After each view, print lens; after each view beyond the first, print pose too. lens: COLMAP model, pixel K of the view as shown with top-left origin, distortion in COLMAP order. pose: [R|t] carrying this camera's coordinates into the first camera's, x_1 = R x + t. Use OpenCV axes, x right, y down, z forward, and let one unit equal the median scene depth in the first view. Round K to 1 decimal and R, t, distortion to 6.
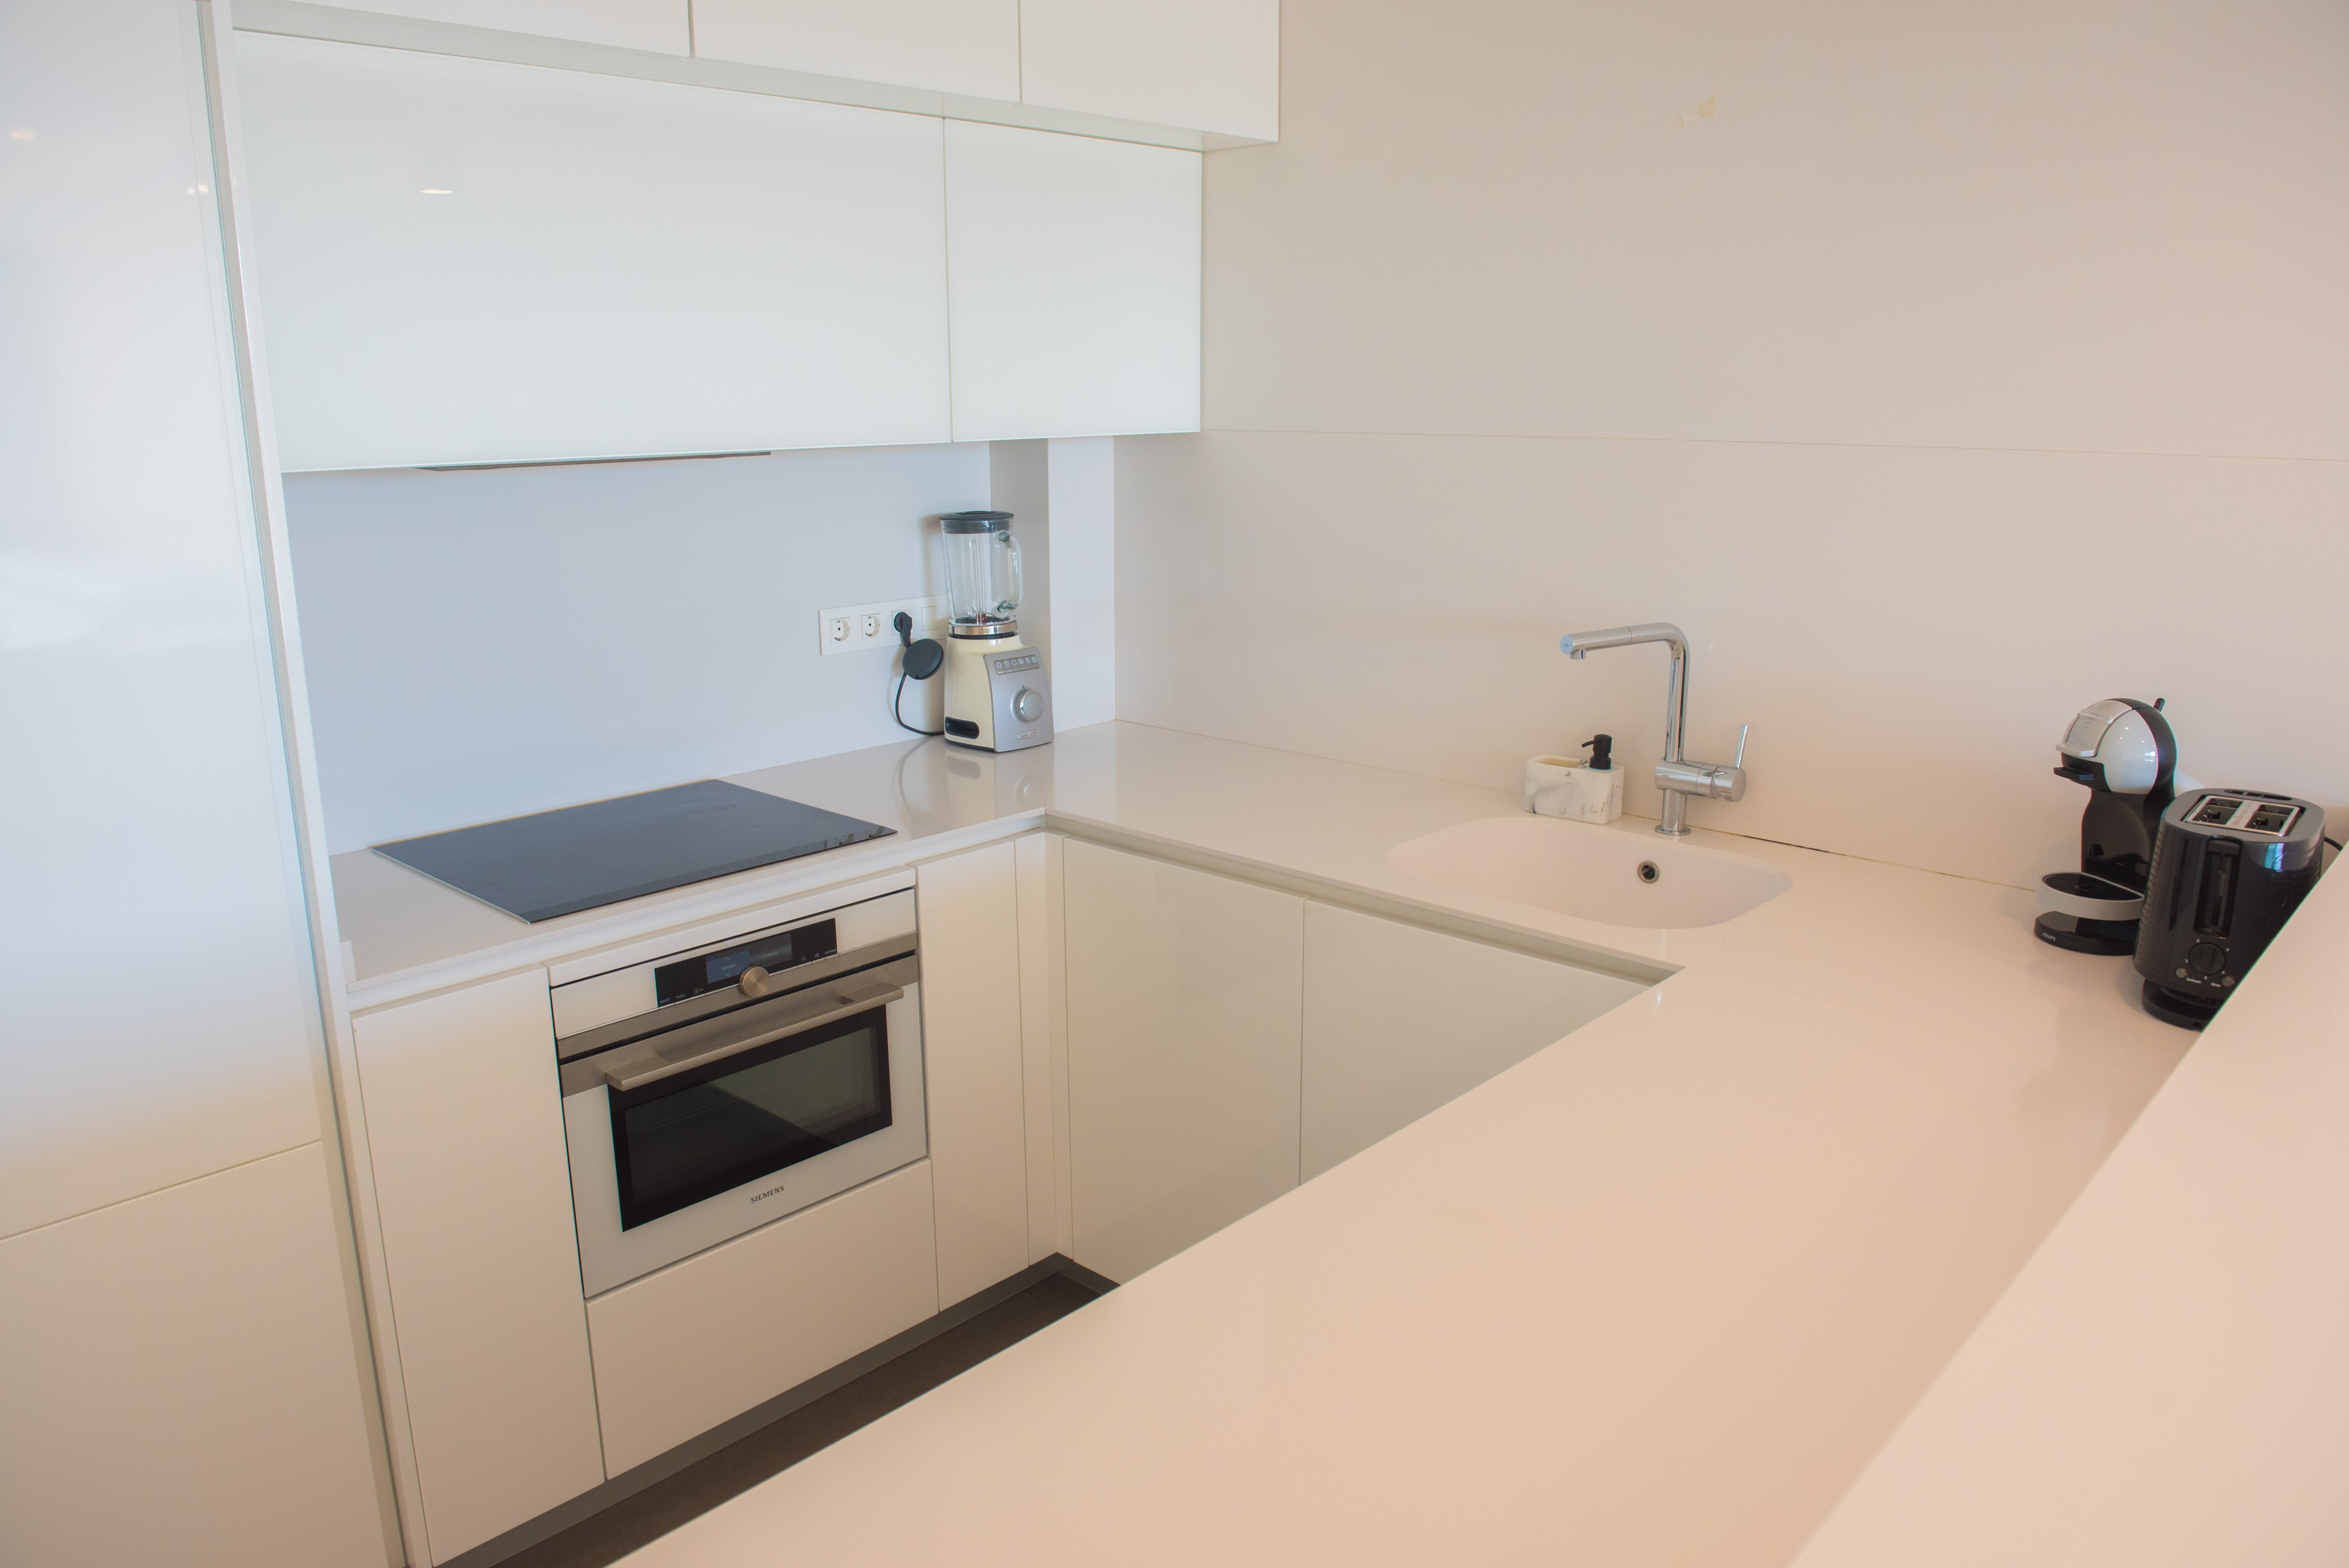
lens RADIAL K [[1694.5, 0, 1178.4], [0, 1694.5, 794.1], [0, 0, 1]] dist [-0.054325, -0.005967]
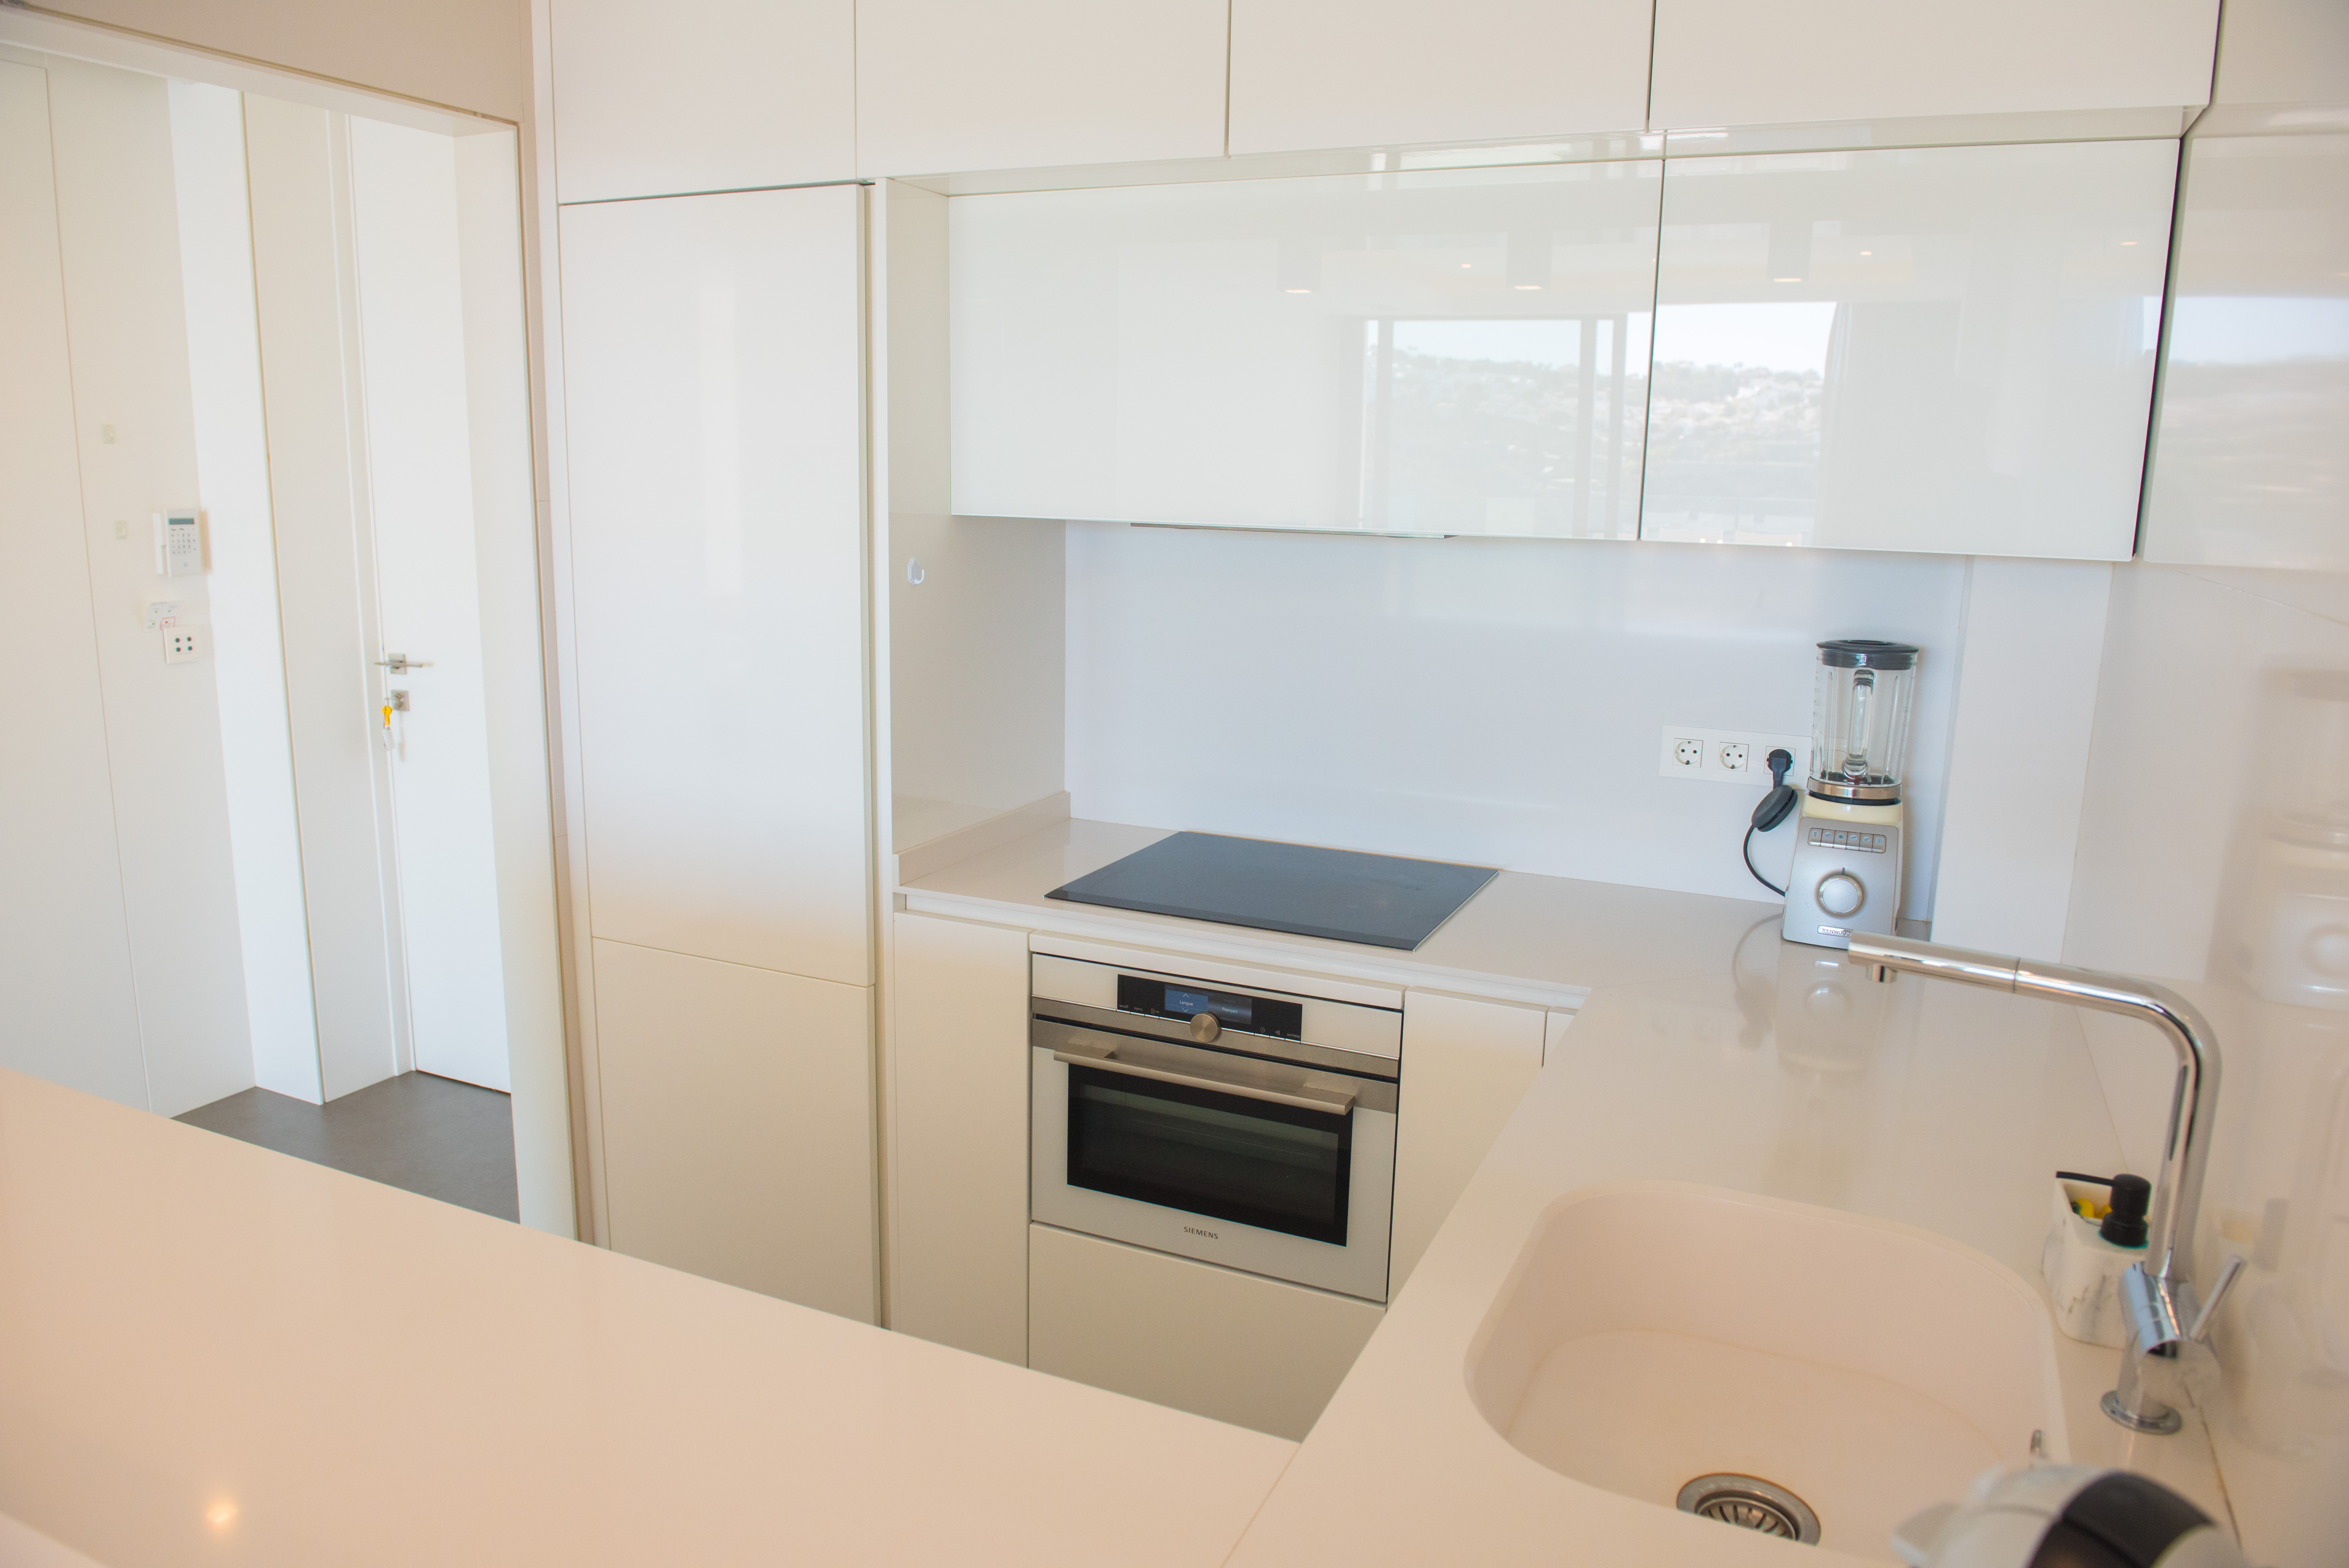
lens RADIAL K [[1625.0, 0, 1174.5], [0, 1625.0, 784.0], [0, 0, 1]] dist [-0.042704, -0.008268]
pose [[0.307876, 0.194443, -0.931345, 0.600165], [-0.246393, 0.961793, 0.119349, -0.137657], [0.918968, 0.192732, 0.344022, 0.560796]]
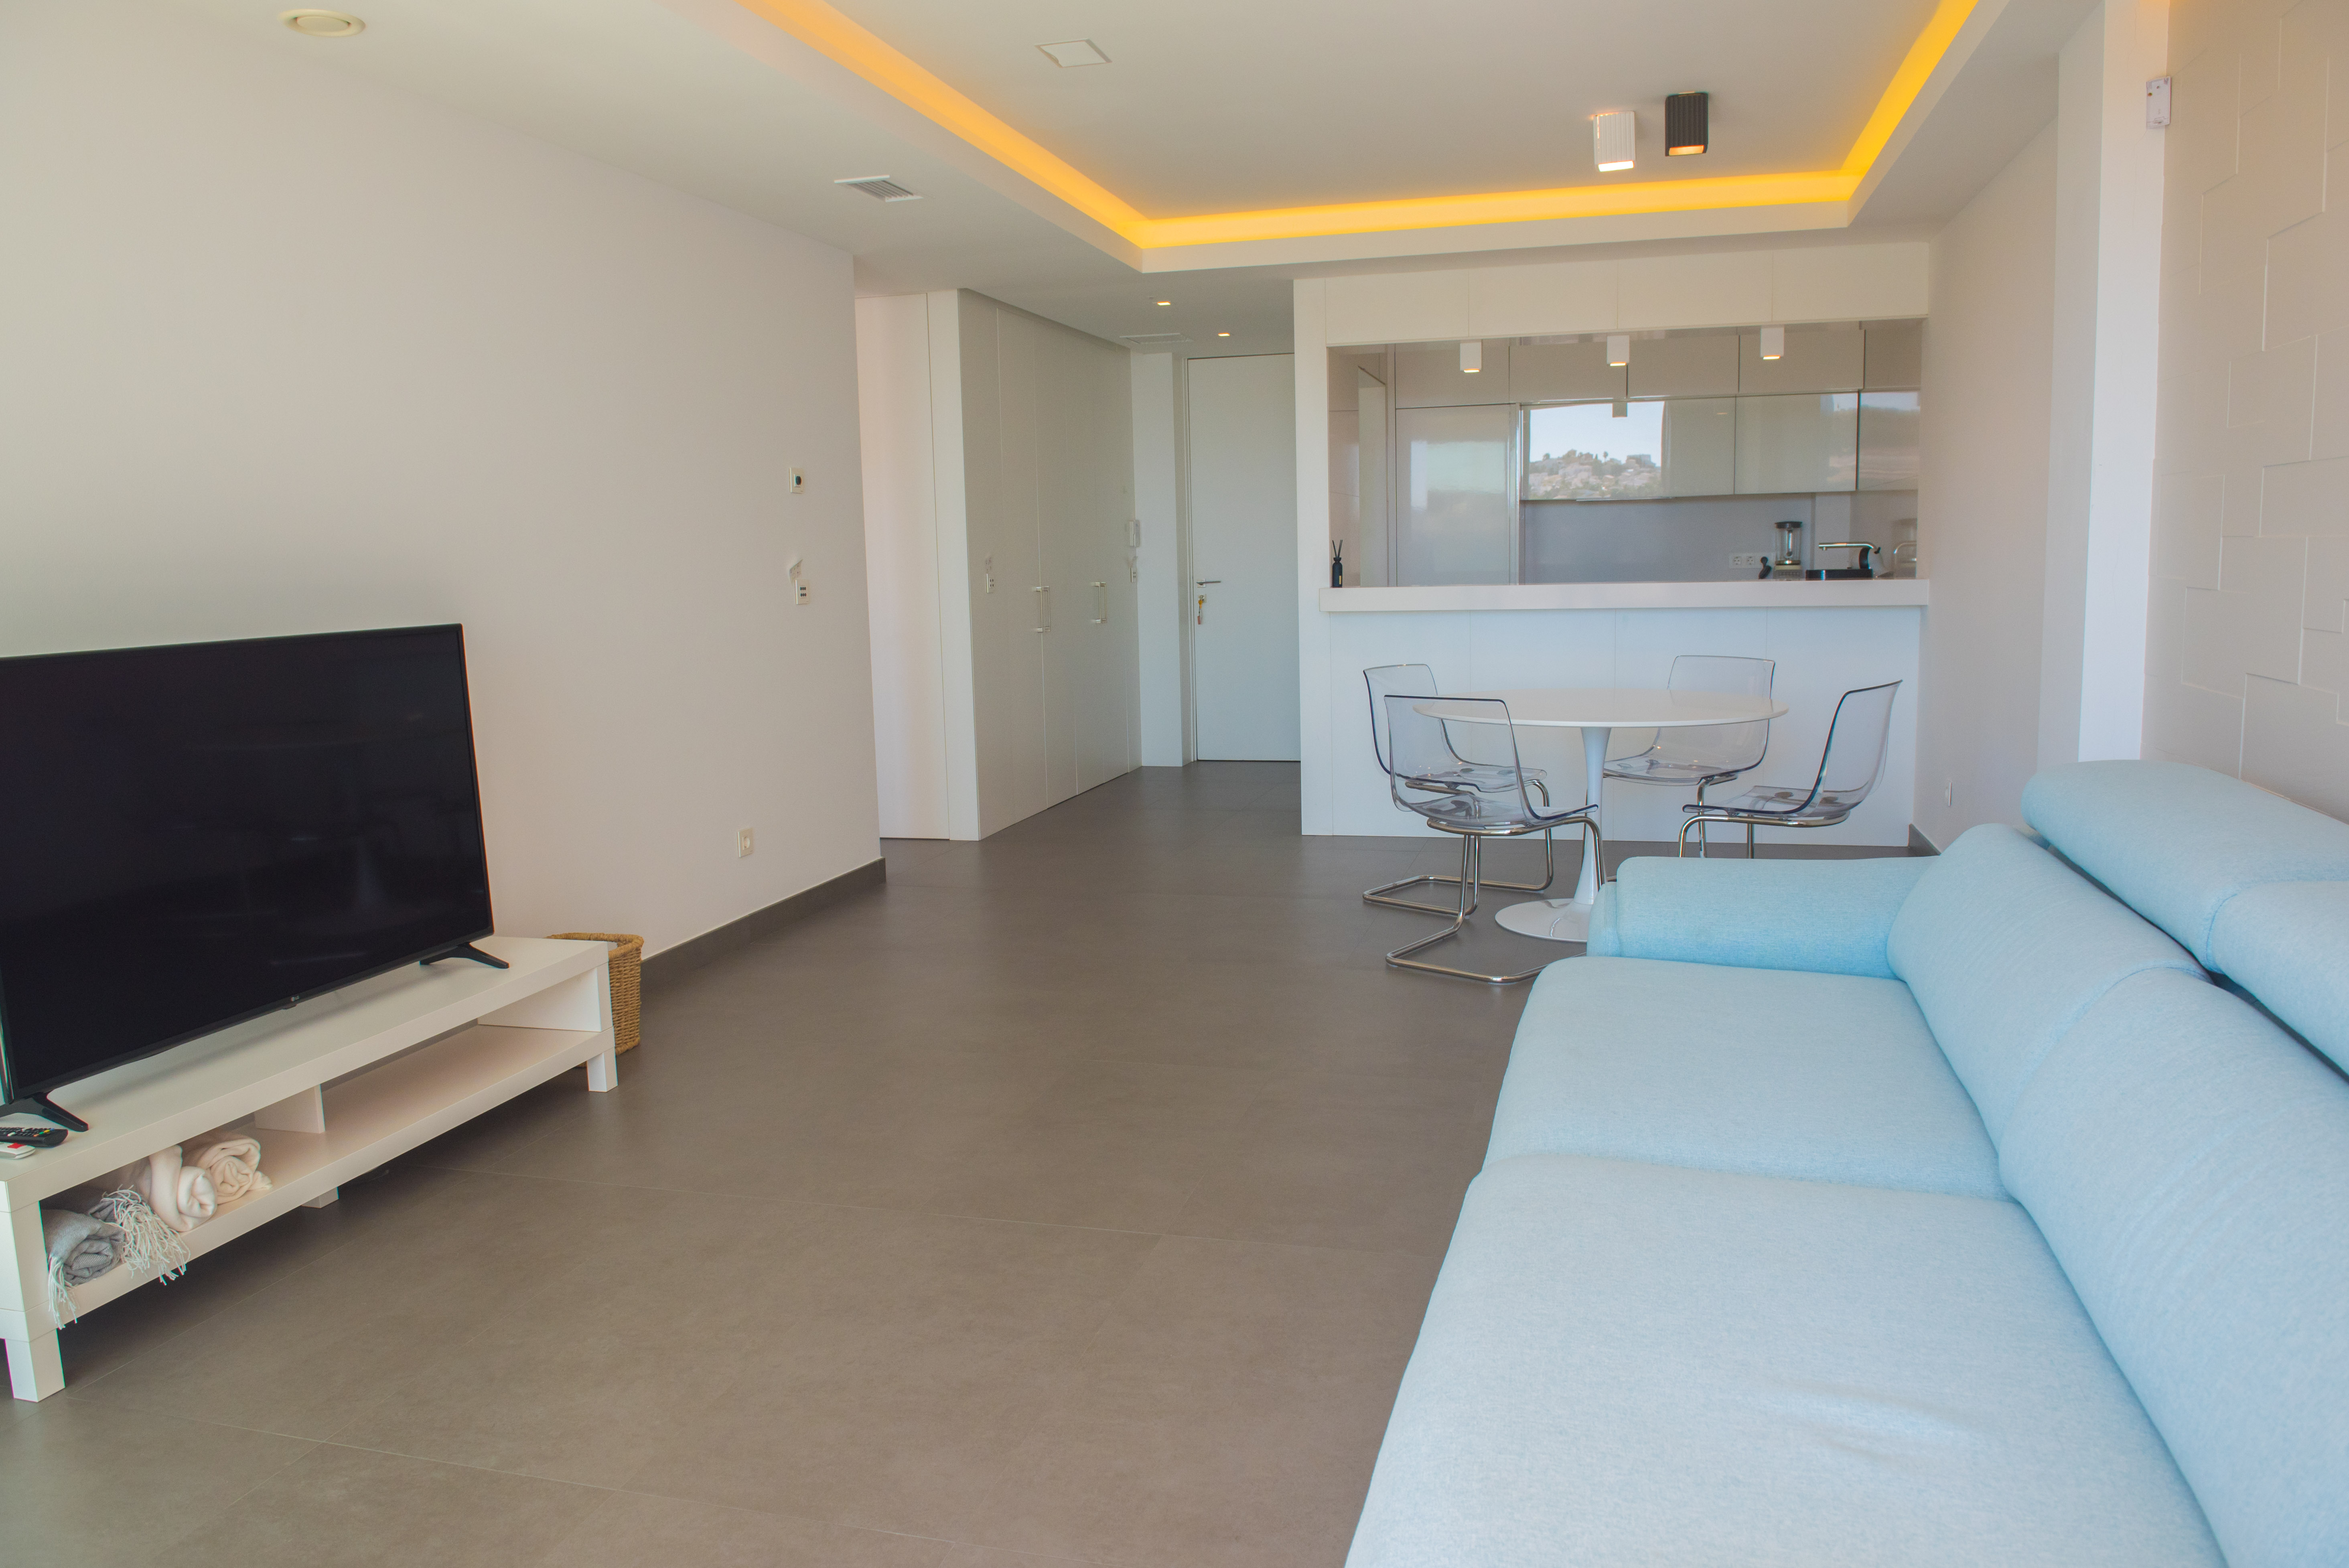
lens RADIAL K [[1625.1, 0, 1174.5], [0, 1625.1, 784.0], [0, 0, 1]] dist [-0.042704, -0.008268]
pose [[0.452094, 0.109768, -0.885190, 2.330839], [-0.195357, 0.980490, 0.021811, 0.514407], [0.870314, 0.163068, 0.464718, -1.385022]]
